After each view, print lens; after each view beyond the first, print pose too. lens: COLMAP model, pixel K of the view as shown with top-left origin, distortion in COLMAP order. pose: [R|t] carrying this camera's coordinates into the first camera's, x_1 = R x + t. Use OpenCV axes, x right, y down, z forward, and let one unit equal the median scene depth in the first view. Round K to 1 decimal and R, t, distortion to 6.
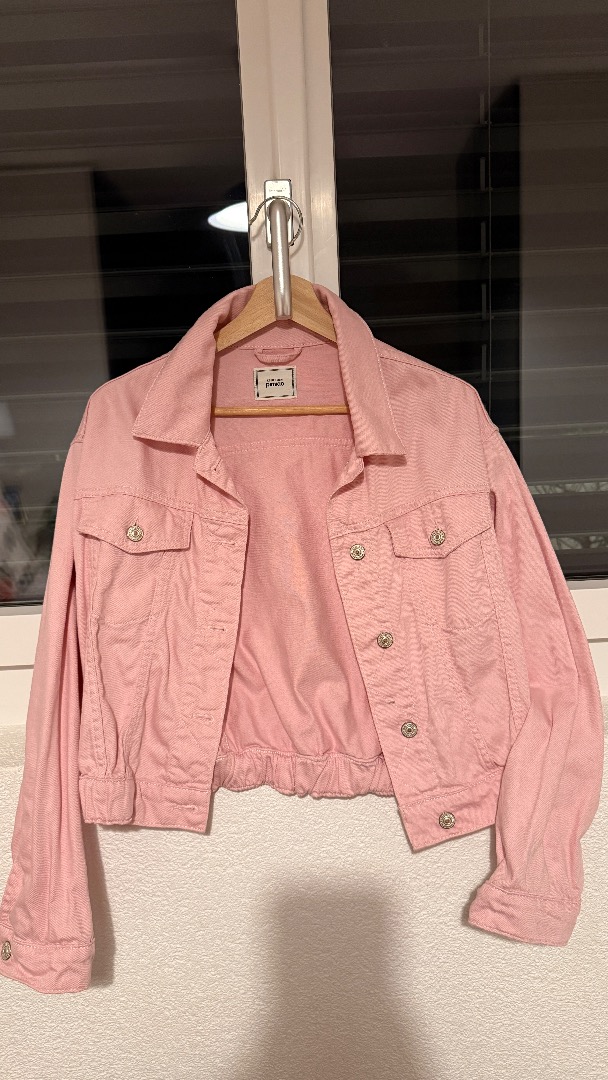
lens RADIAL K [[788.1, 0, 304.0], [0, 788.1, 540.0], [0, 0, 1]] dist [0.171190, -0.306964]
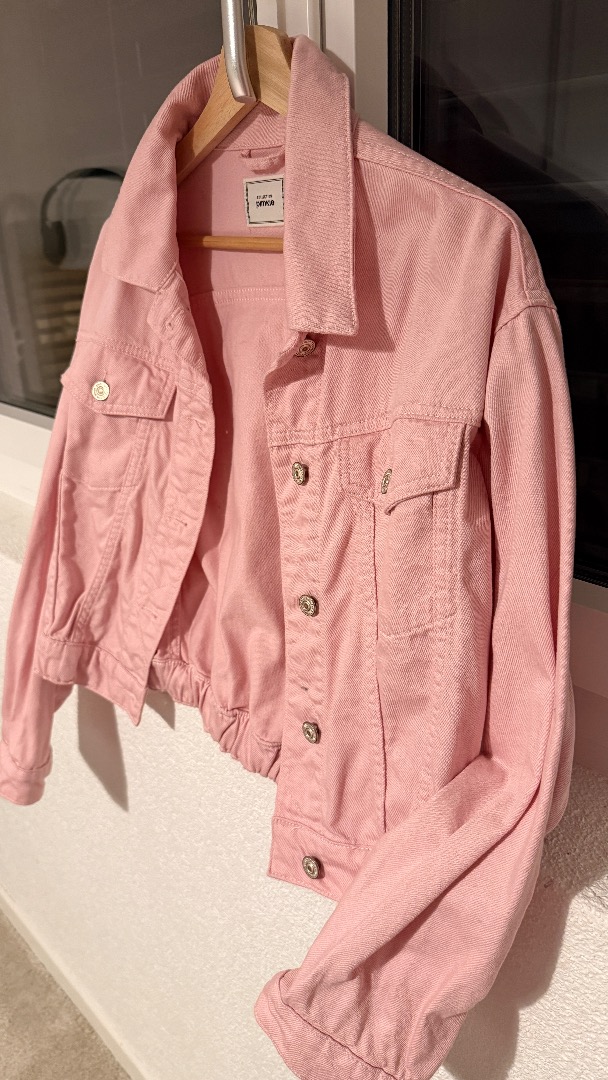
lens RADIAL K [[762.5, 0, 304.0], [0, 762.5, 540.0], [0, 0, 1]] dist [0.113228, -0.265746]
pose [[0.696981, 0.296821, -0.652774, 0.520921], [-0.116932, 0.945171, 0.304925, -0.132646], [0.707491, -0.136196, 0.693474, 0.537986]]
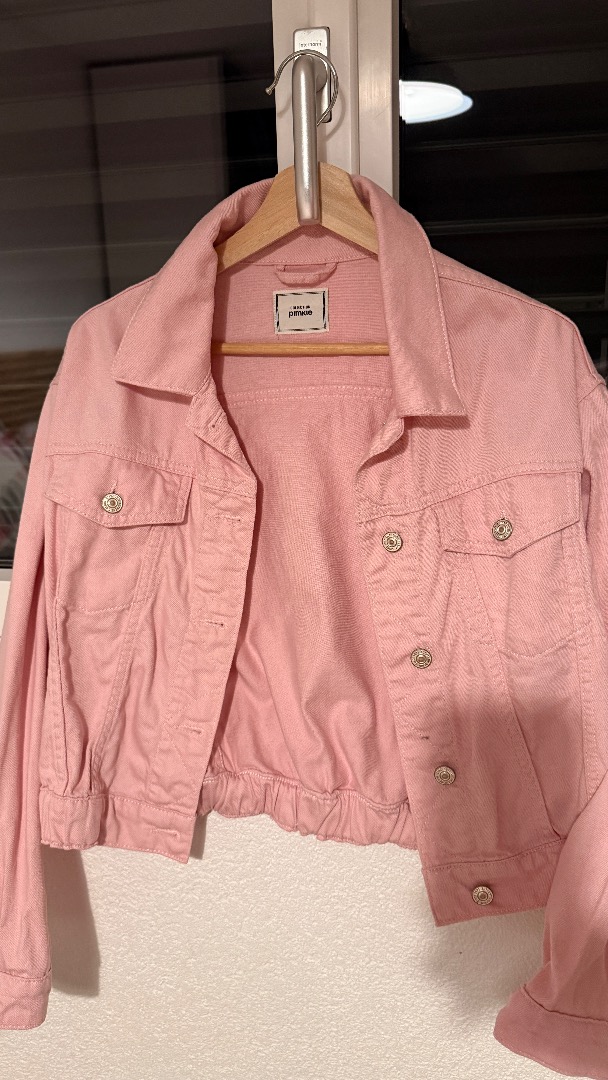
lens RADIAL K [[788.1, 0, 304.0], [0, 788.1, 540.0], [0, 0, 1]] dist [0.171190, -0.306964]
pose [[0.981825, 0.066877, -0.177616, 0.120346], [-0.046038, 0.991831, 0.118960, -0.074156], [0.184121, -0.108621, 0.976883, 0.237799]]
